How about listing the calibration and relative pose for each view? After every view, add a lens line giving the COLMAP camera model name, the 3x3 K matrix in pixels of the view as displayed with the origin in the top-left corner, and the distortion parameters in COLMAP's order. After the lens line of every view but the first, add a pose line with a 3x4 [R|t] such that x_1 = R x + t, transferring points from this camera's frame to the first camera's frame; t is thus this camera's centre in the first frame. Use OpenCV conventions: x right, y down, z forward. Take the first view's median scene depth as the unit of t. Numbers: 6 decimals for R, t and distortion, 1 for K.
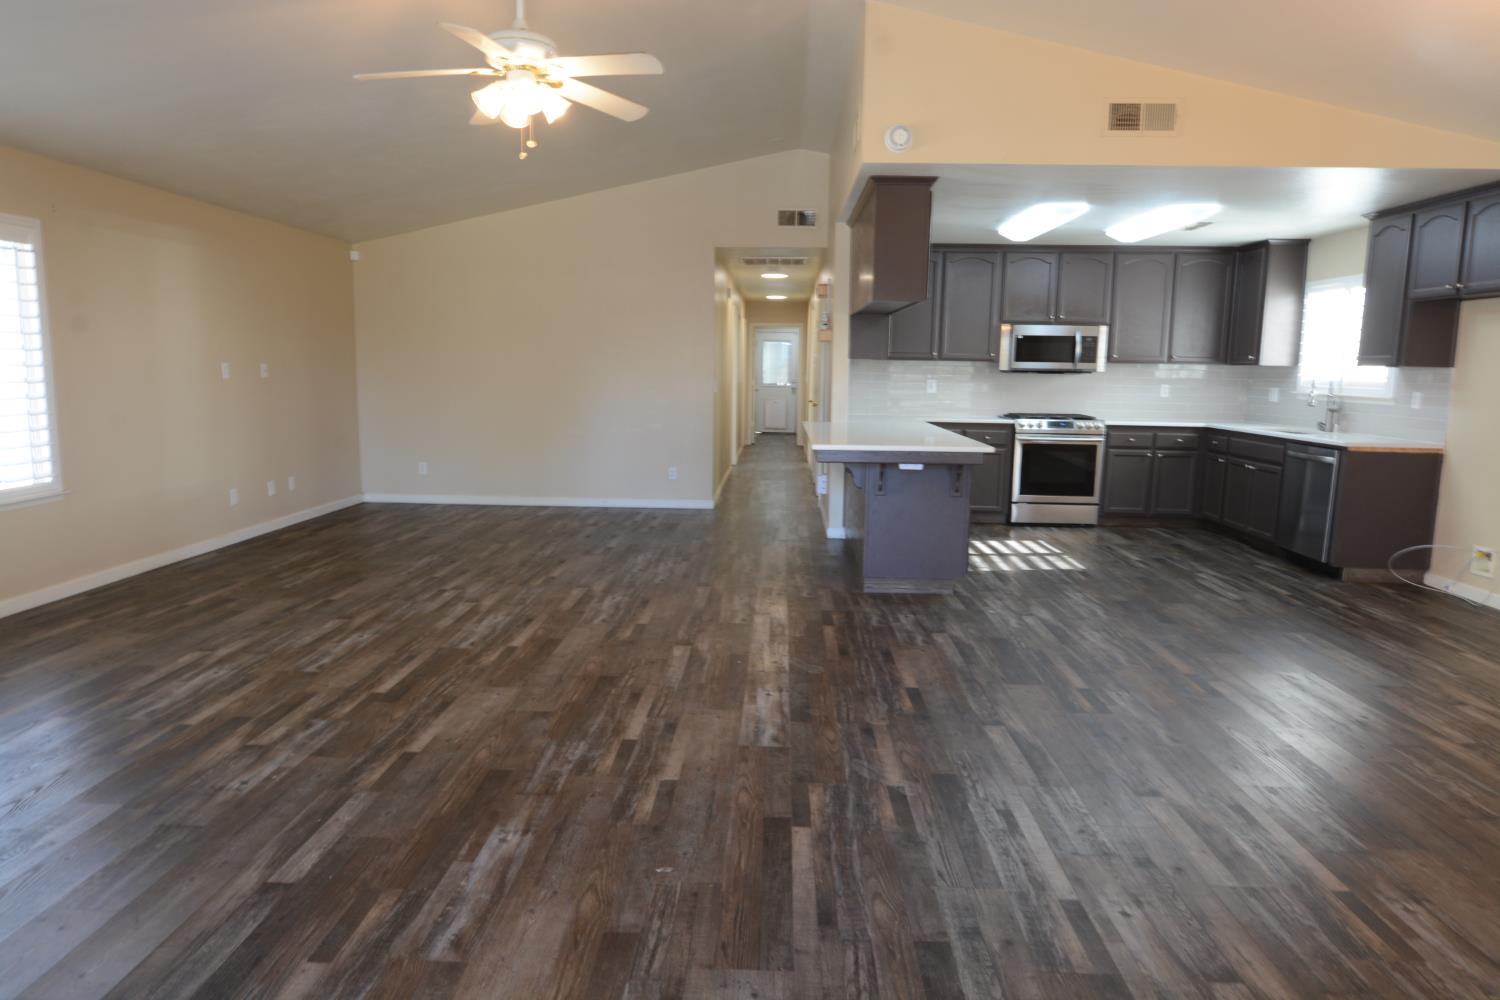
lens RADIAL K [[917.1, 0, 746.3], [0, 917.1, 495.1], [0, 0, 1]] dist [-0.007165, -0.007167]
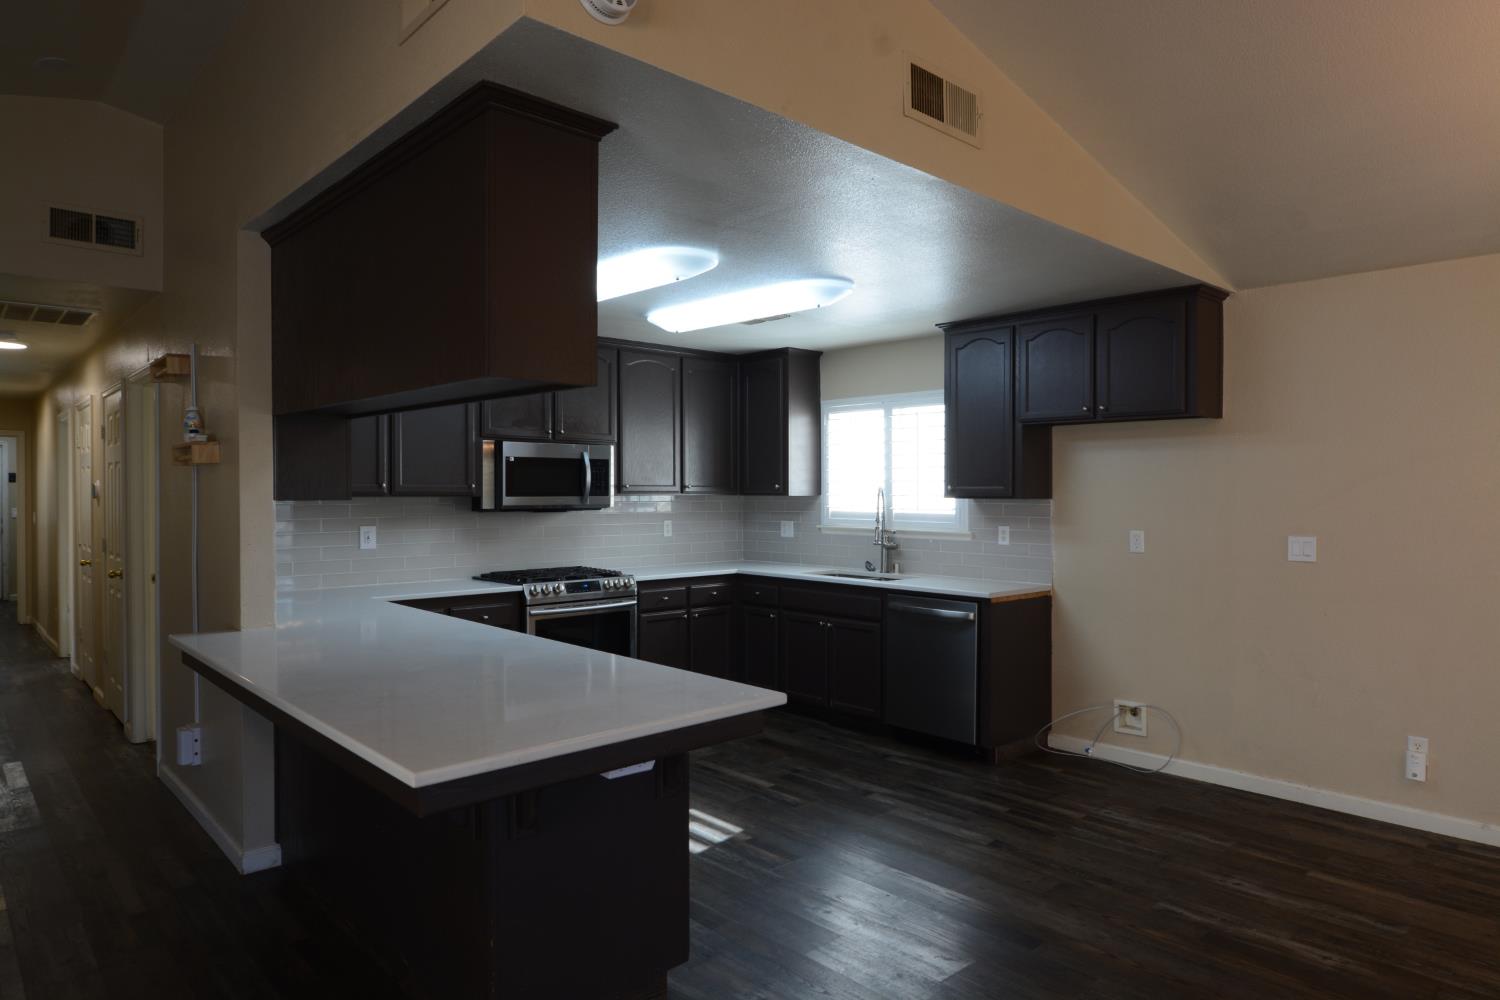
lens RADIAL K [[917.1, 0, 746.5], [0, 917.1, 503.8], [0, 0, 1]] dist [-0.007165, -0.007167]
pose [[0.712009, -0.025687, 0.701700, -0.060700], [0.107180, 0.991596, -0.072456, -0.092579], [-0.693942, 0.126797, 0.708778, 0.516774]]
